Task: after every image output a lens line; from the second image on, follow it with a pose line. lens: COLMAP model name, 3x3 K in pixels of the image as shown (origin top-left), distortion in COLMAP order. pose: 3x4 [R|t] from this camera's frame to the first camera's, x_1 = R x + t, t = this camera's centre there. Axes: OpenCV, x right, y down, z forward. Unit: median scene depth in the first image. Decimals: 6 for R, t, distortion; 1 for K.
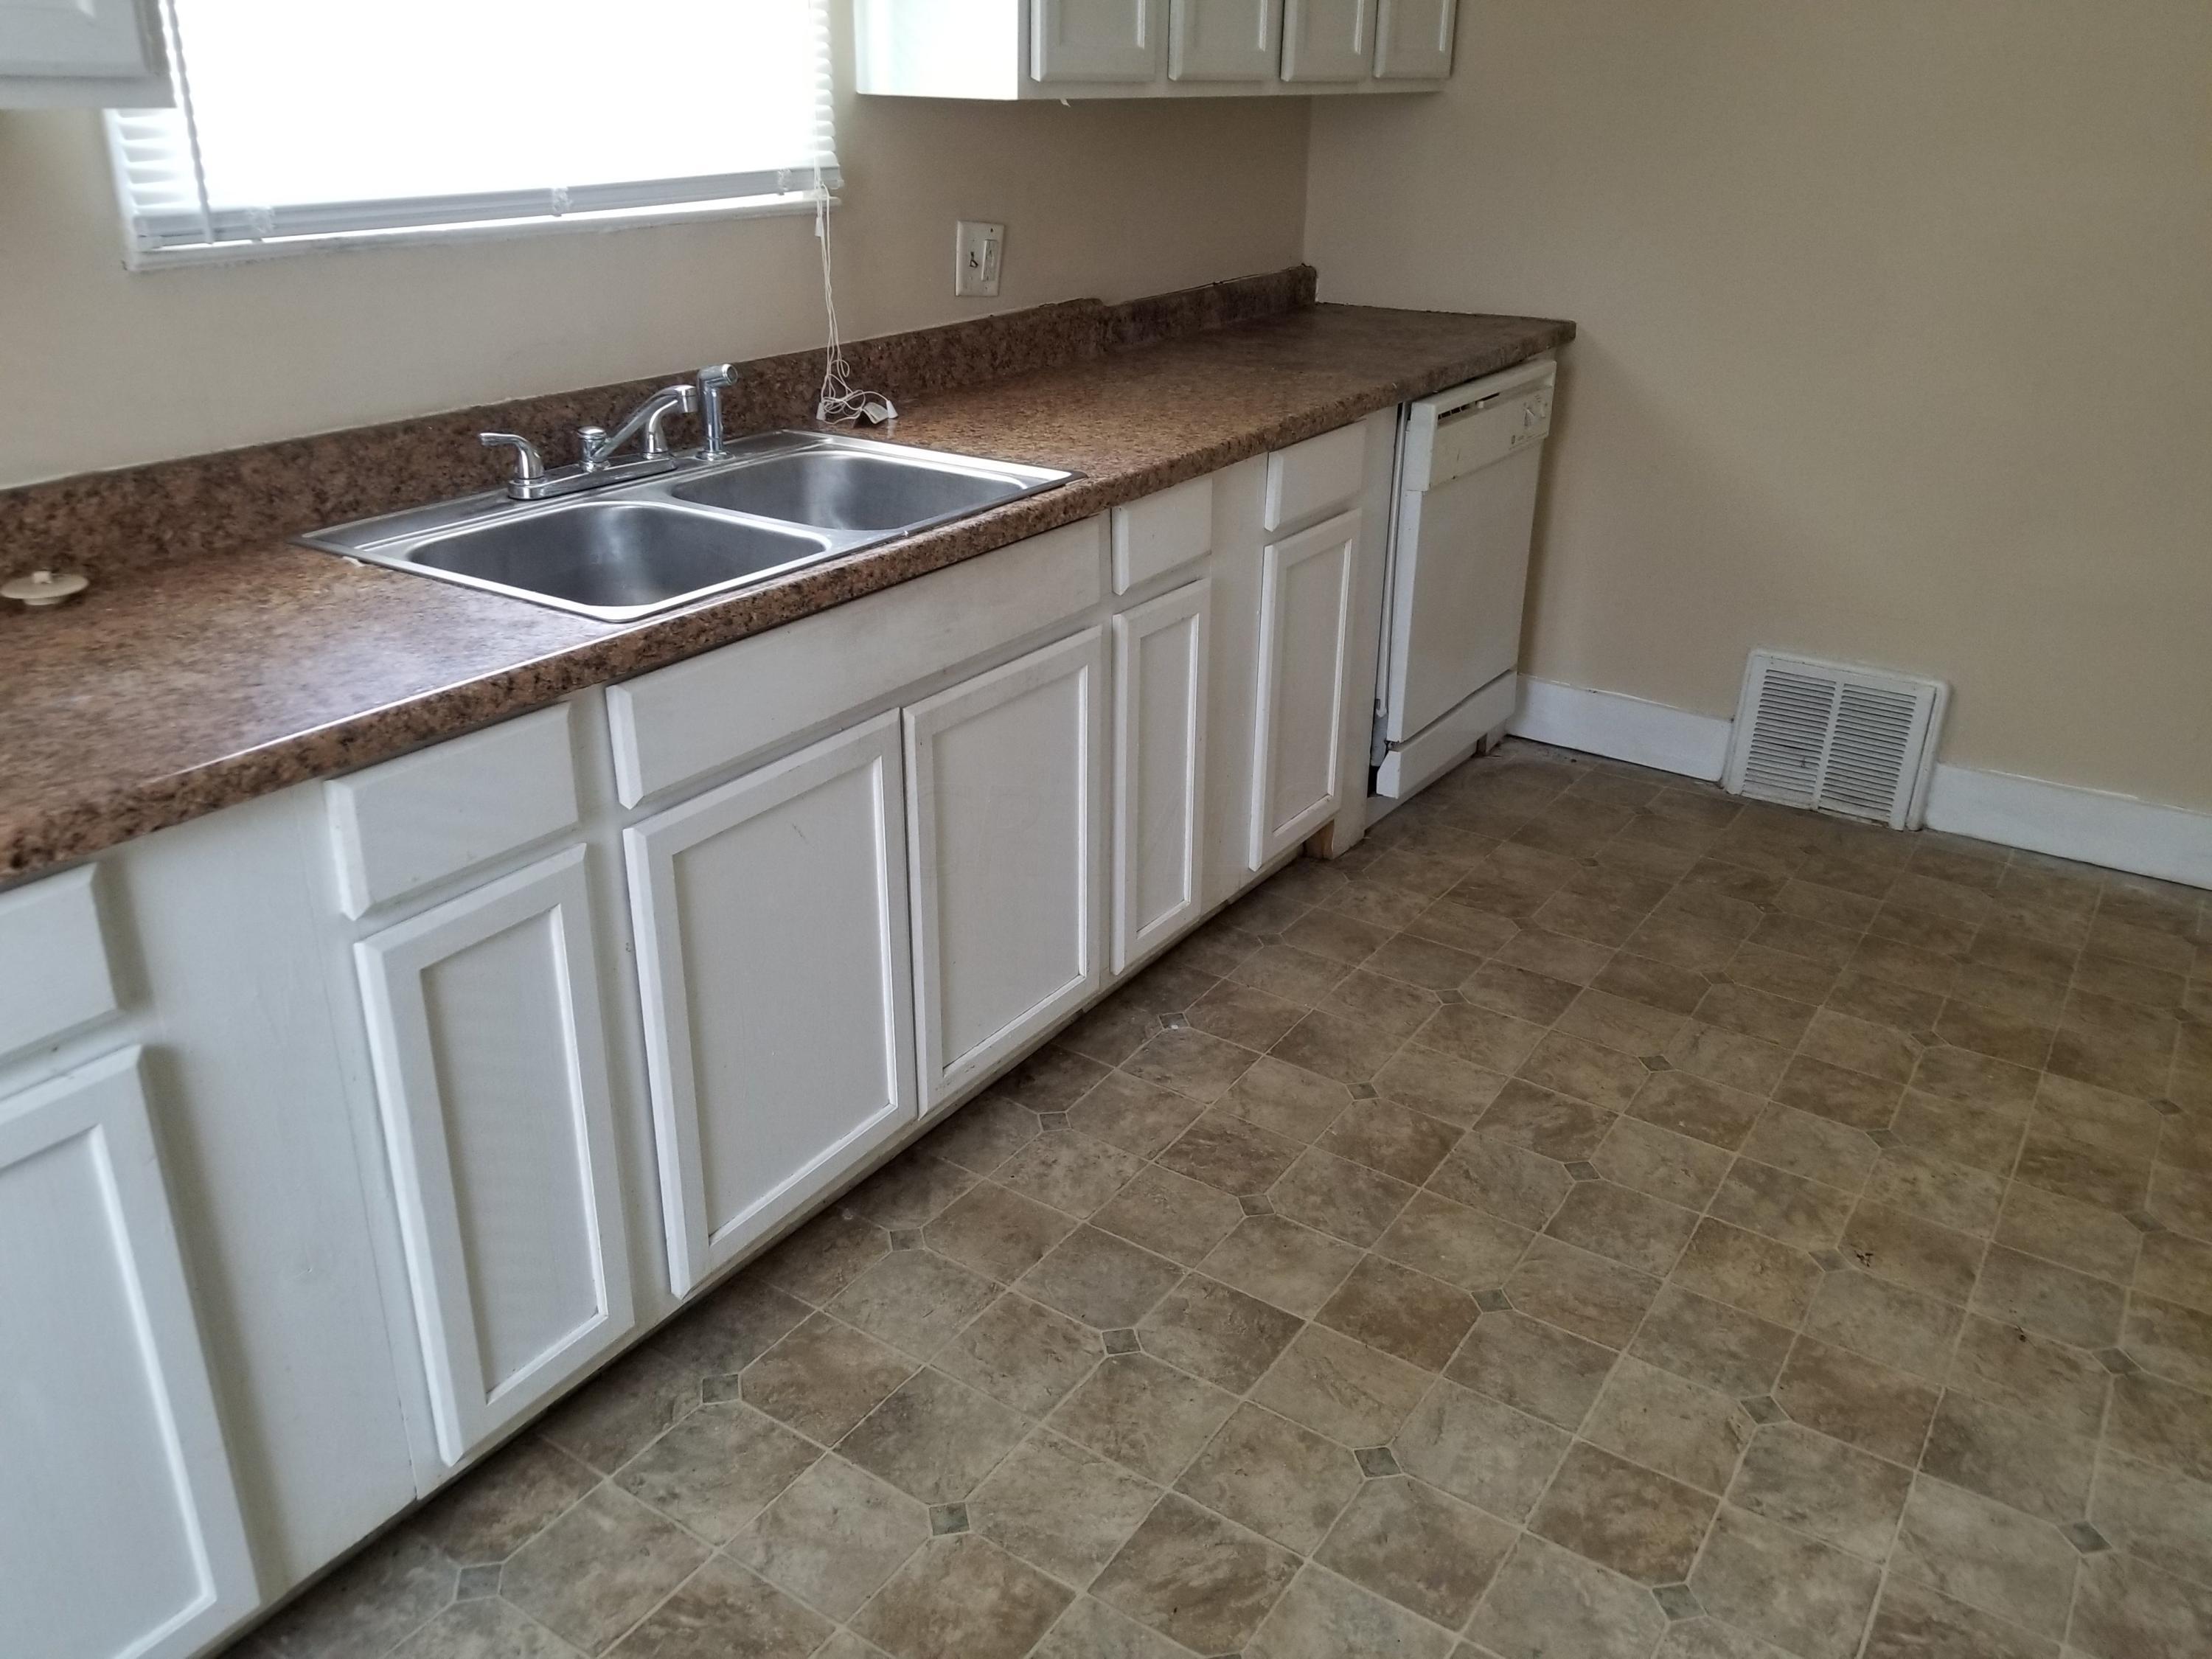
lens RADIAL K [[1748.9, 0, 1105.2], [0, 1748.9, 829.1], [0, 0, 1]] dist [-0.003987, -0.017818]
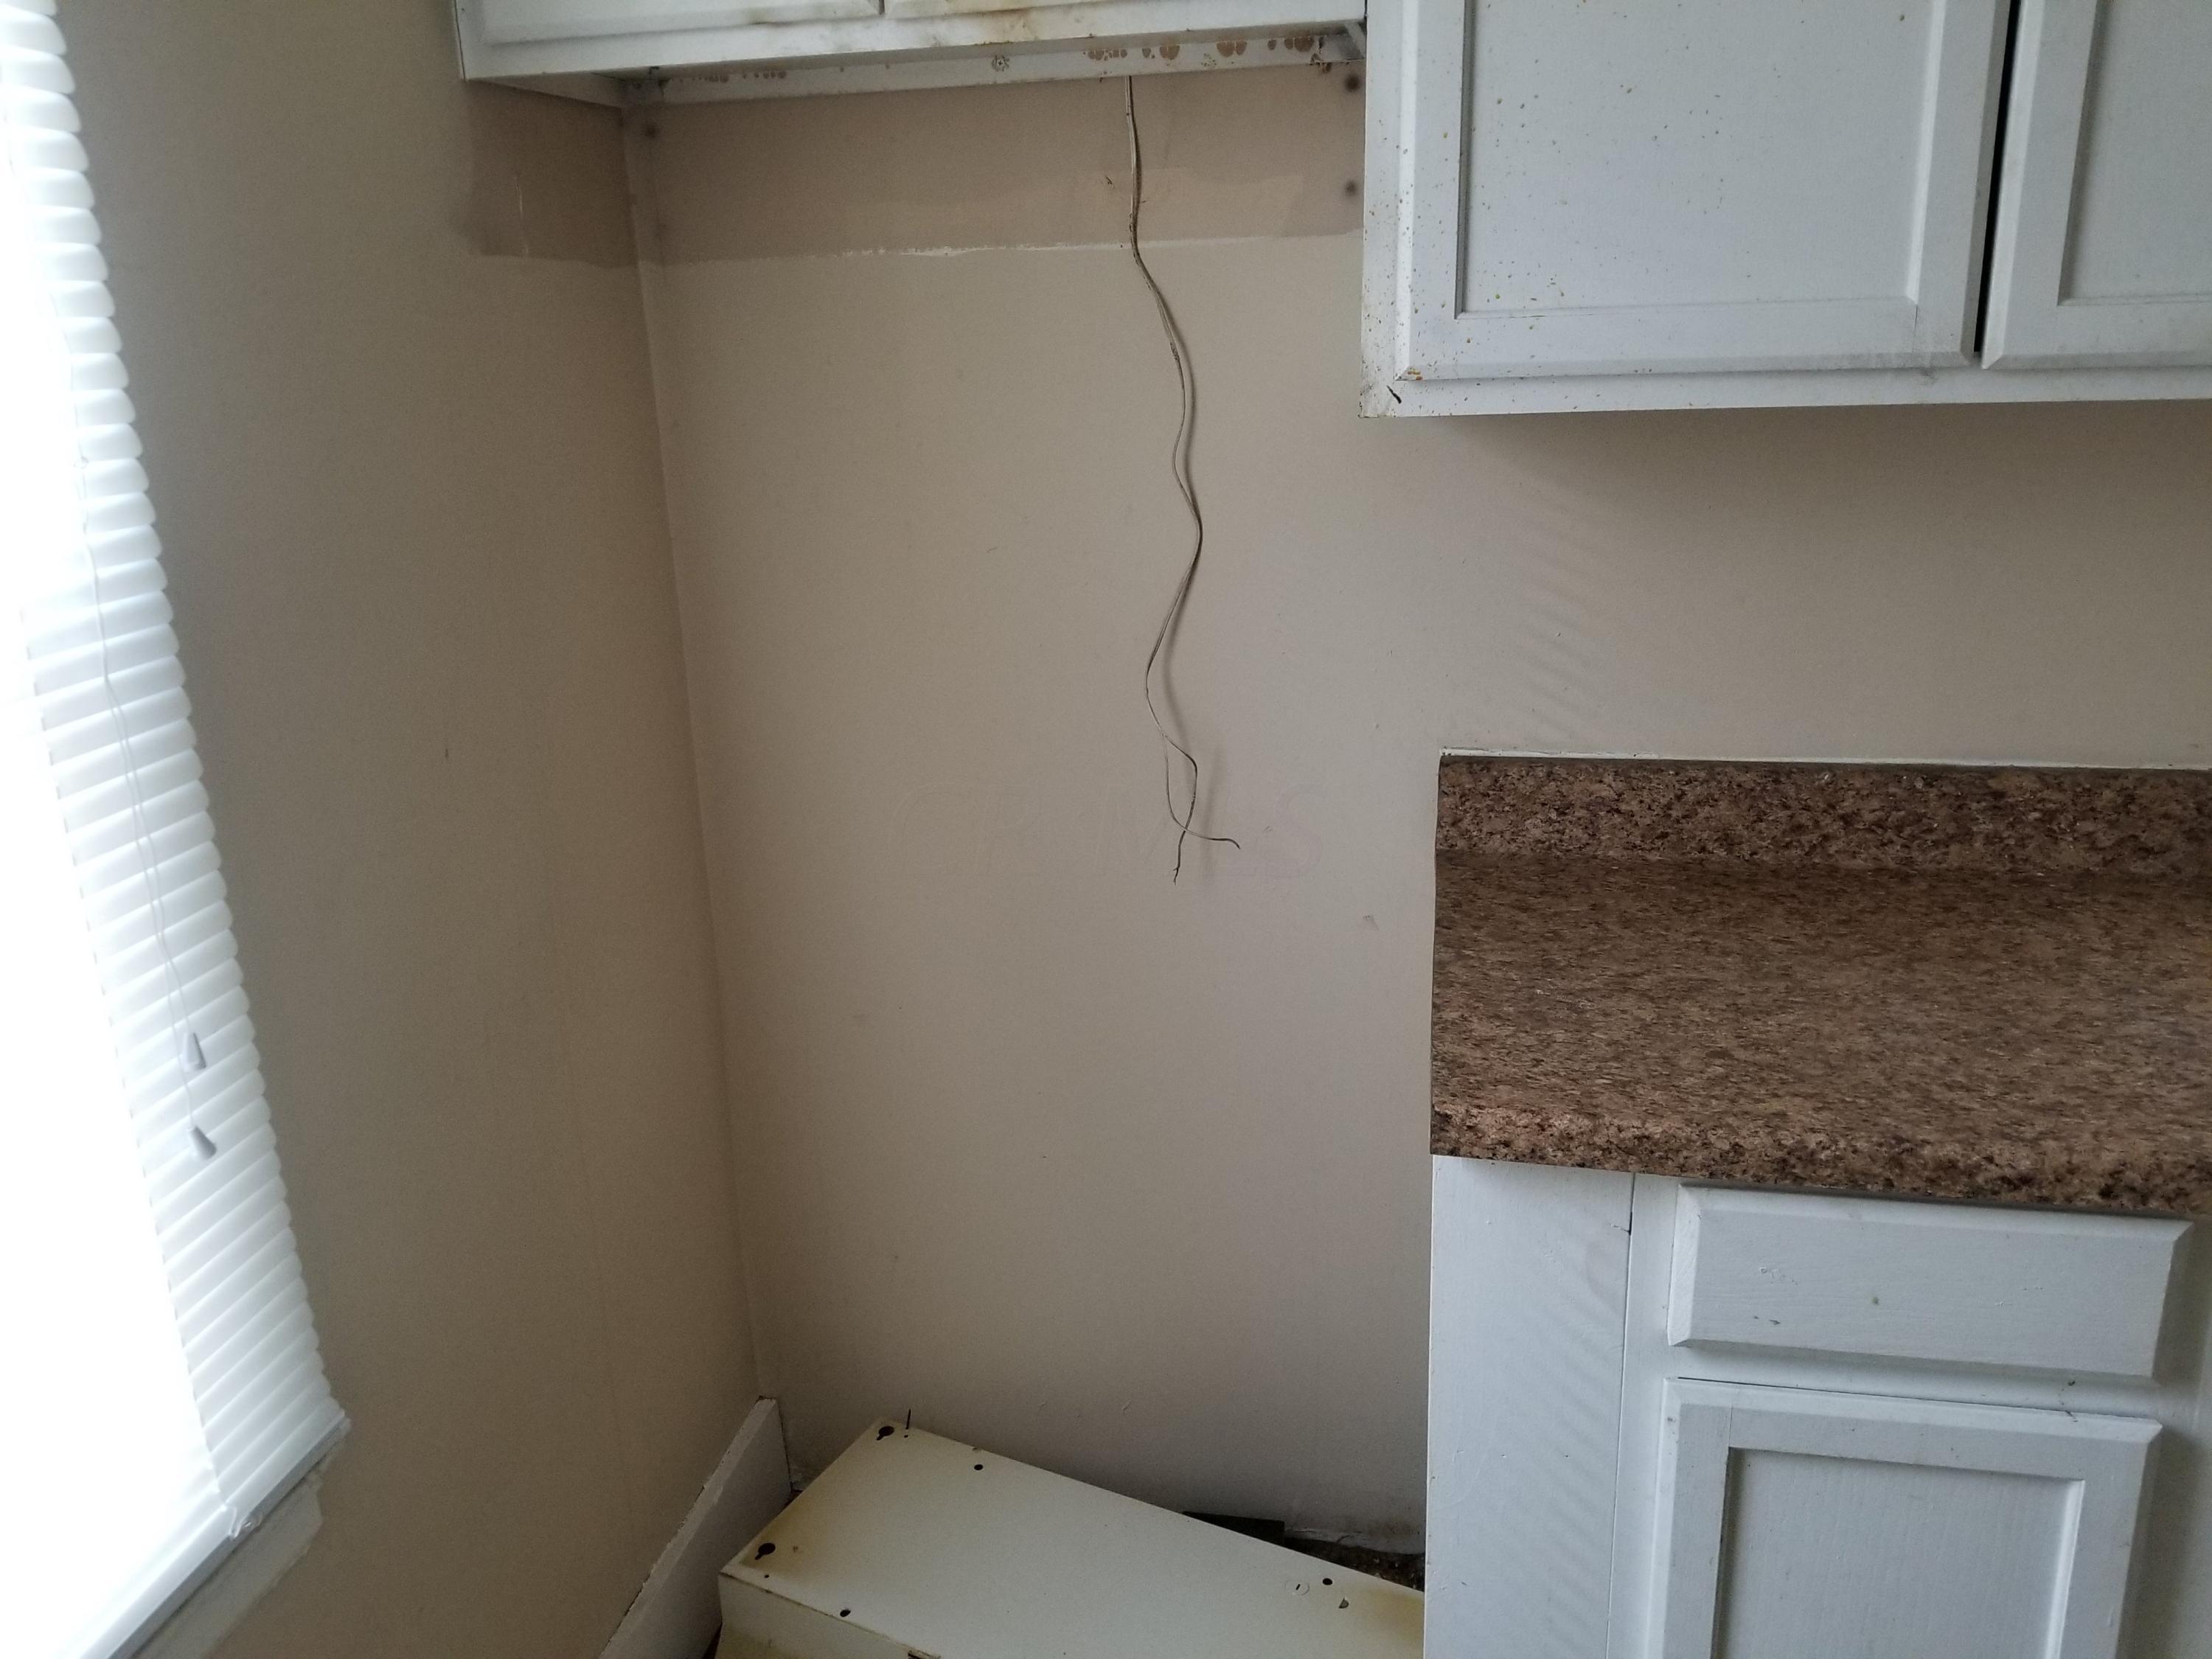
lens RADIAL K [[1748.9, 0, 1104.7], [0, 1748.9, 827.7], [0, 0, 1]] dist [-0.003987, -0.017818]
pose [[0.372115, 0.180337, -0.910499, 0.419491], [-0.351549, 0.935246, 0.041563, -0.275675], [0.859036, 0.304619, 0.411417, 0.811054]]
